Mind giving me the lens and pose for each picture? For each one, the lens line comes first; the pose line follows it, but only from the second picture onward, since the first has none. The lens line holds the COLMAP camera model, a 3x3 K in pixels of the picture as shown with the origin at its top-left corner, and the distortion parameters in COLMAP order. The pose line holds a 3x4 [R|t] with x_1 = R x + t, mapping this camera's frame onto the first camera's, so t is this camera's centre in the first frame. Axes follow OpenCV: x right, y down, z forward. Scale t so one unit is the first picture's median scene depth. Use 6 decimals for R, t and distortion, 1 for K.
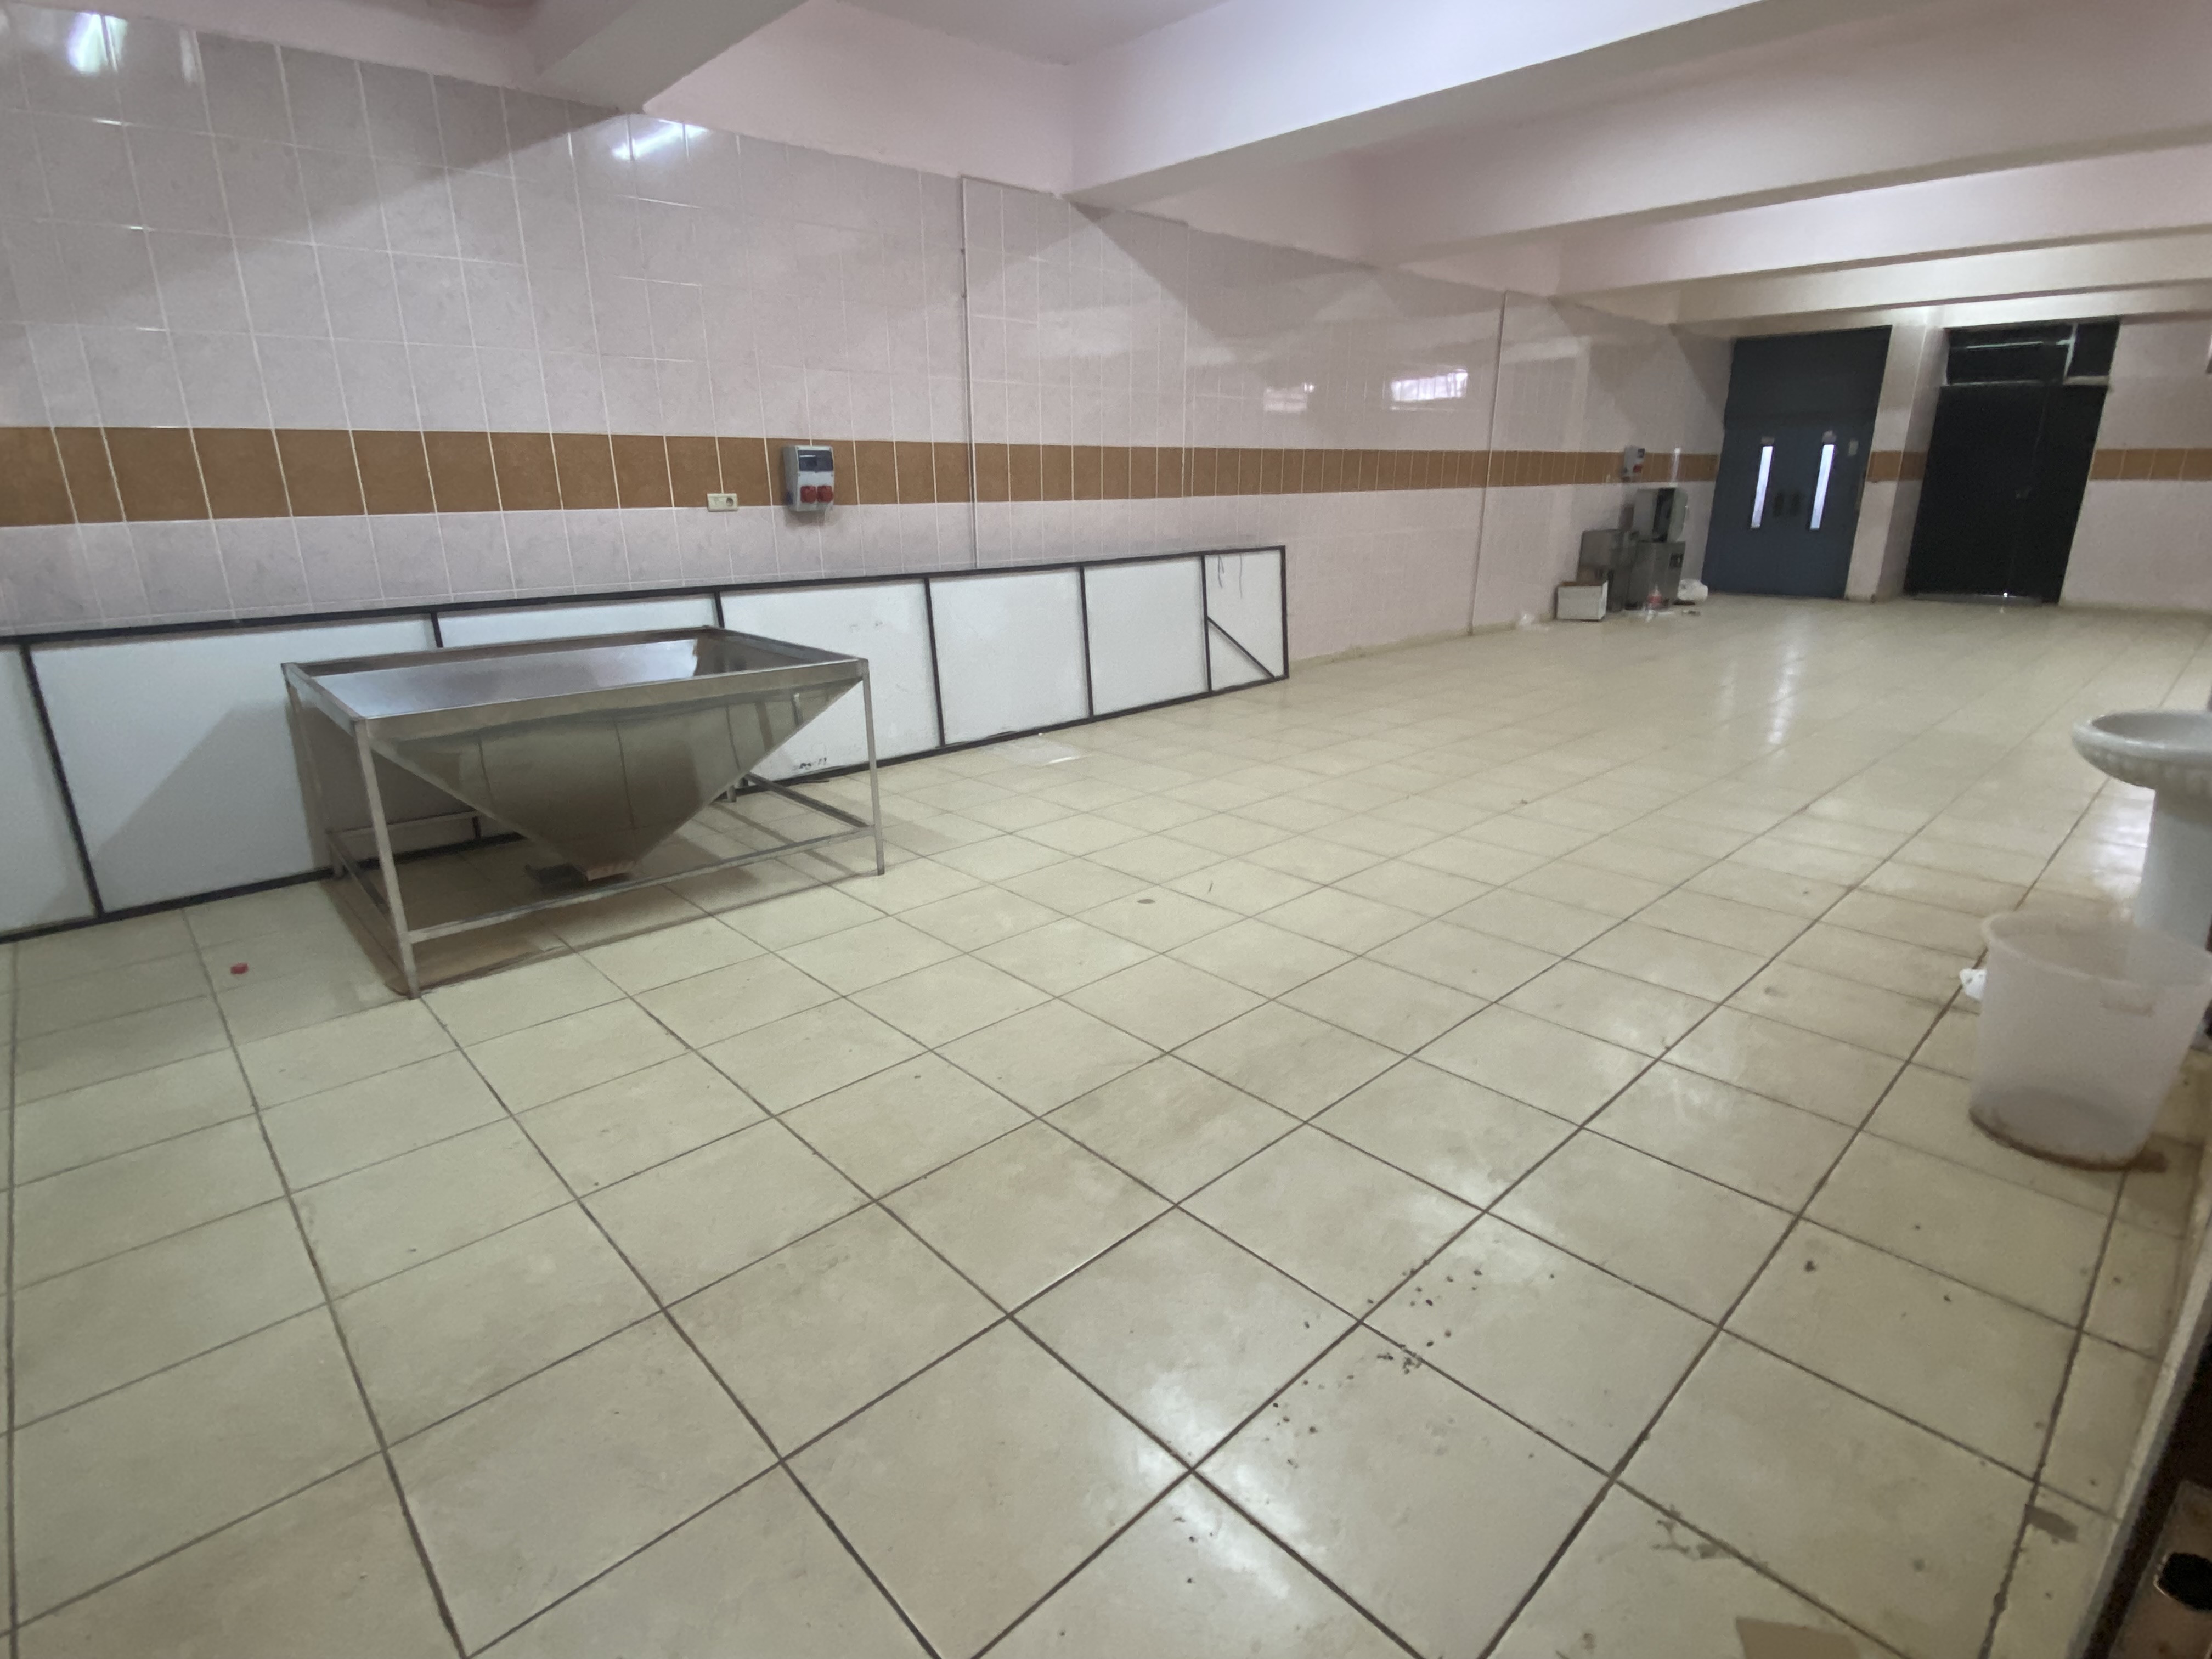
lens RADIAL K [[1091.5, 0, 1099.6], [0, 1091.5, 827.6], [0, 0, 1]] dist [0.034201, -0.030032]
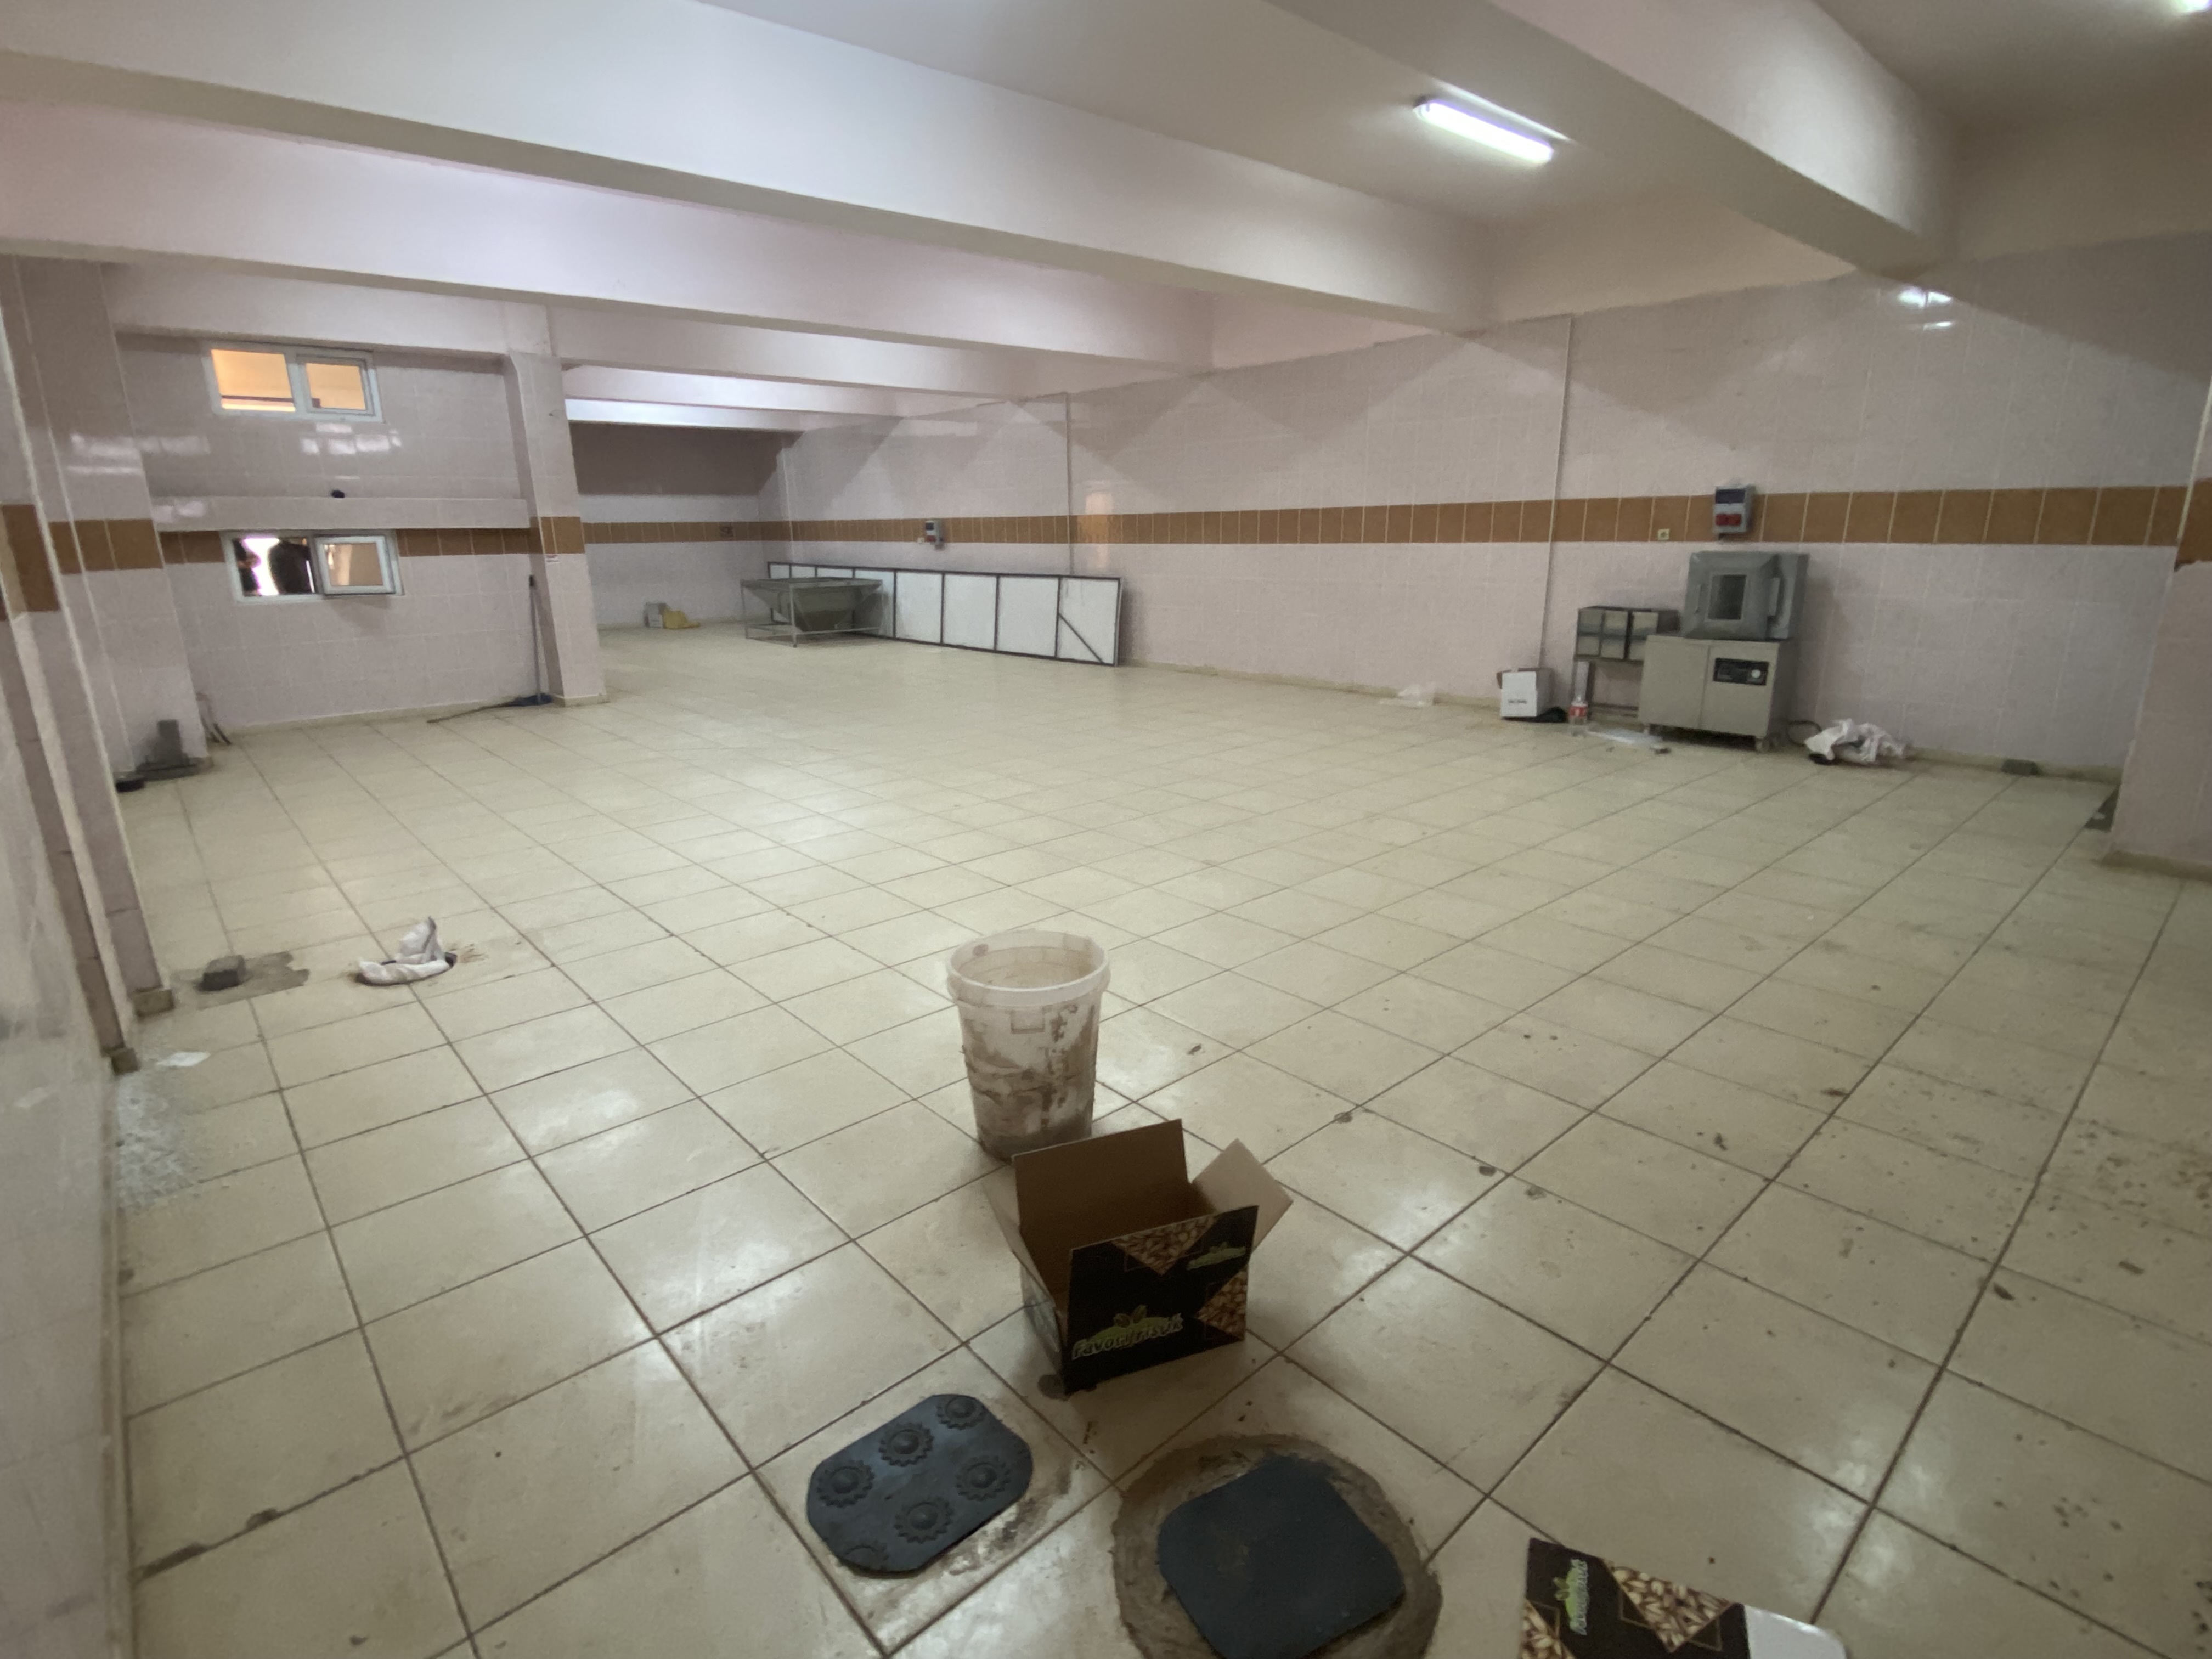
lens RADIAL K [[1086.3, 0, 1108.1], [0, 1086.3, 833.8], [0, 0, 1]] dist [0.052731, -0.046636]
pose [[-0.025522, 0.283783, -0.958549, 1.229278], [-0.285808, 0.916766, 0.279023, -0.250967], [0.957947, 0.281082, 0.057710, 0.718621]]
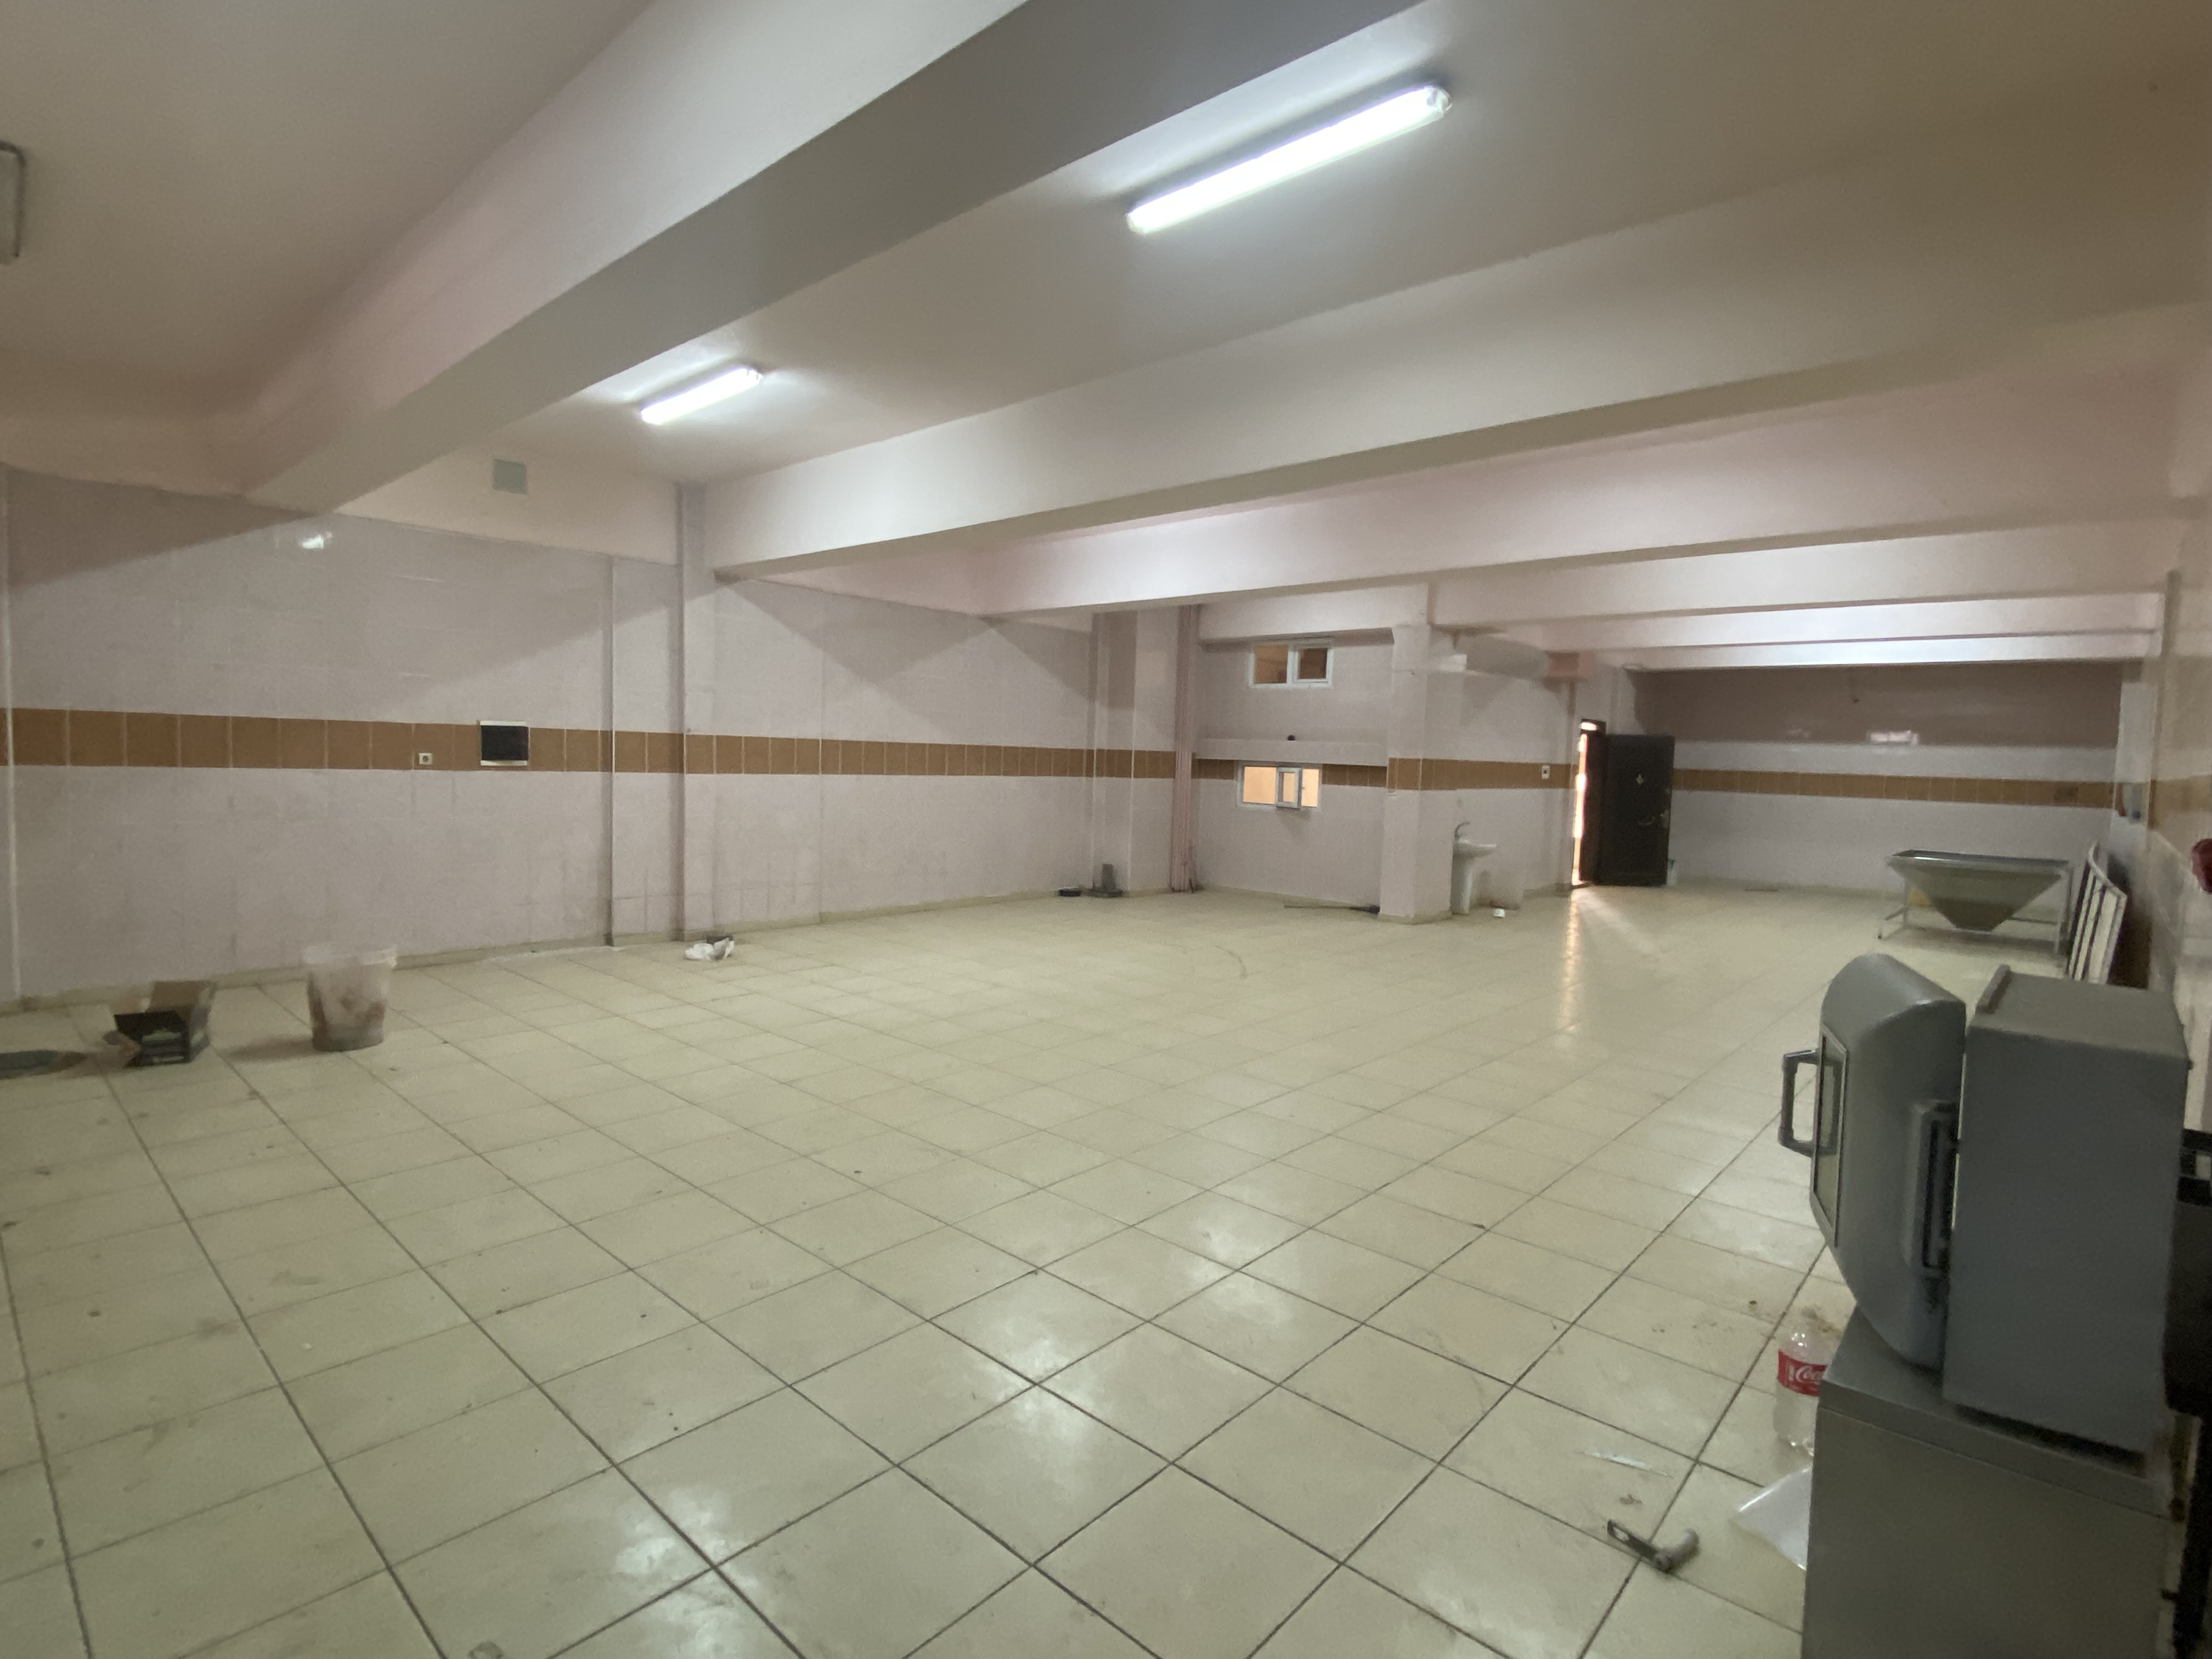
lens RADIAL K [[1086.3, 0, 1108.1], [0, 1086.3, 833.8], [0, 0, 1]] dist [0.052731, -0.046636]
pose [[-0.996990, -0.016360, -0.075780, 0.678059], [-0.043363, 0.927954, 0.370164, -0.403934], [0.064264, 0.372336, -0.925870, 1.203866]]
